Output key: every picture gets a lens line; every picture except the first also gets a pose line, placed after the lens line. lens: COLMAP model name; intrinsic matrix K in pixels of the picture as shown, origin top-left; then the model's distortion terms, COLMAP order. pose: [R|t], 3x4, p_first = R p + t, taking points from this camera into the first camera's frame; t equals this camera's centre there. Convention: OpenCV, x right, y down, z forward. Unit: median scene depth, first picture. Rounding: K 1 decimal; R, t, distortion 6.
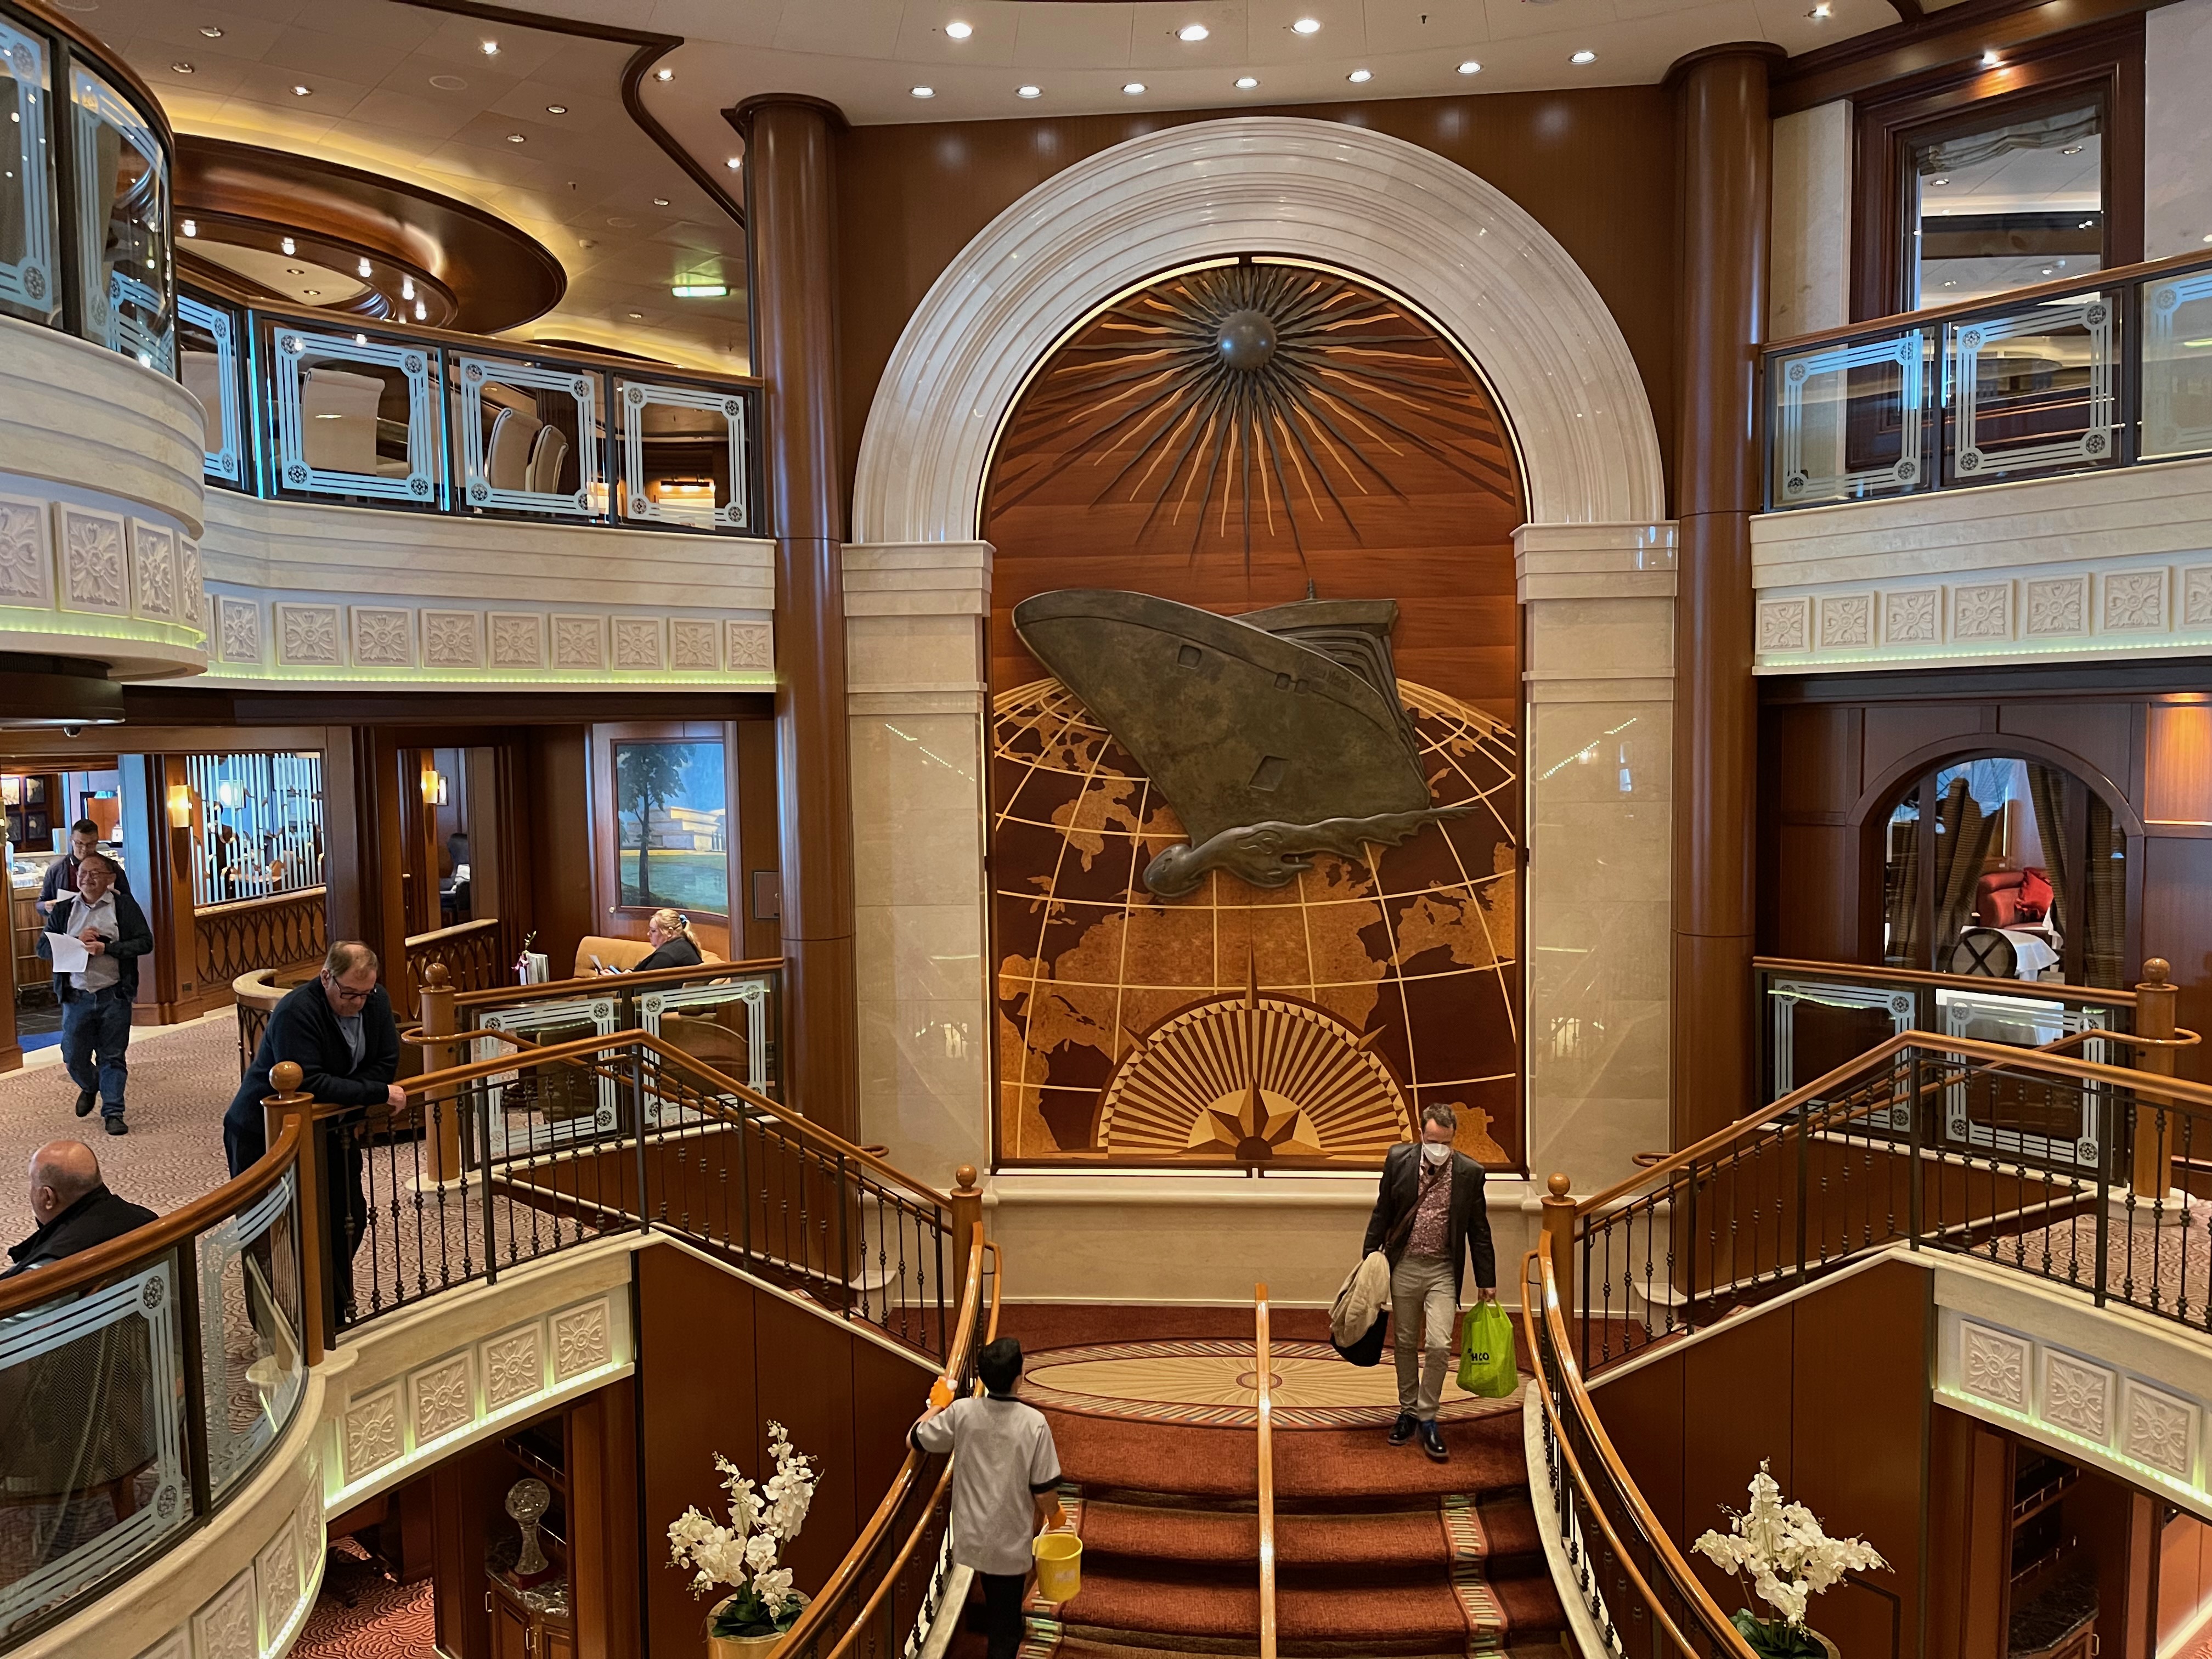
lens RADIAL K [[1691.3, 0, 1083.2], [0, 1691.3, 827.5], [0, 0, 1]] dist [0.051210, -0.065821]
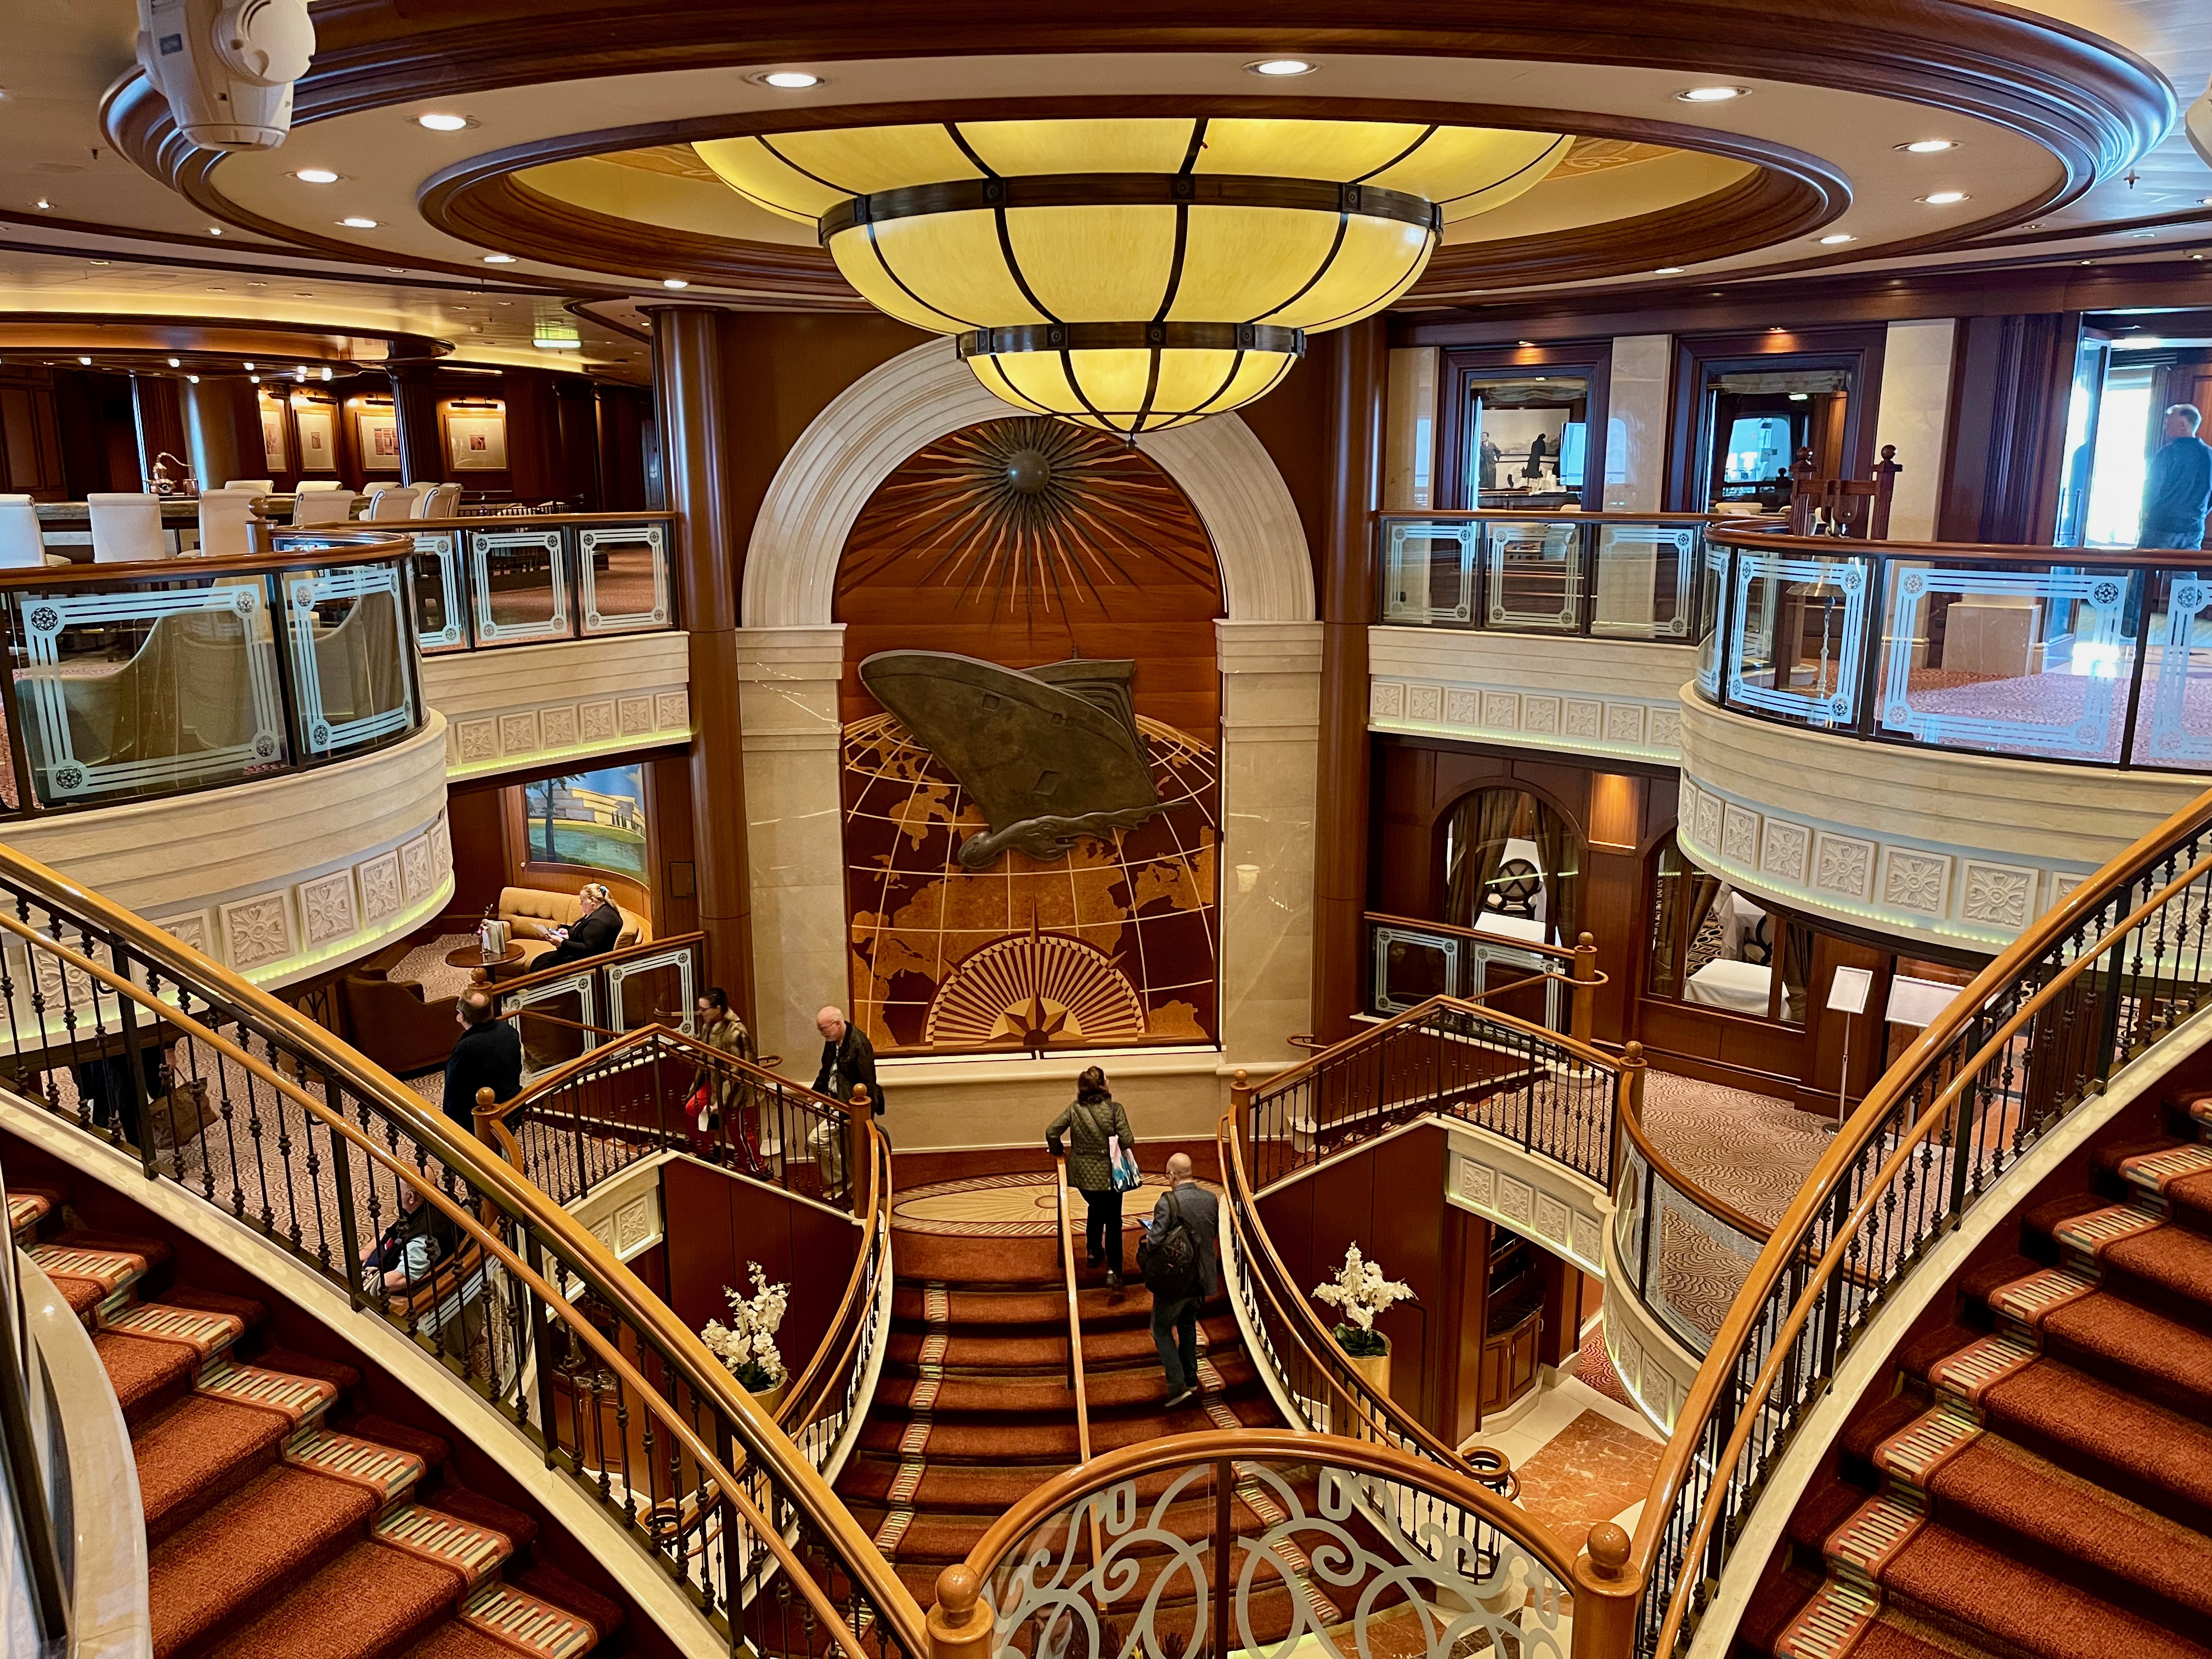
lens RADIAL K [[1691.3, 0, 1109.2], [0, 1691.3, 826.2], [0, 0, 1]] dist [0.051210, -0.065821]
pose [[0.981111, -0.030010, 0.191101, -0.115999], [0.001215, 0.988830, 0.149043, -0.218204], [-0.193440, -0.145996, 0.970189, -0.405076]]
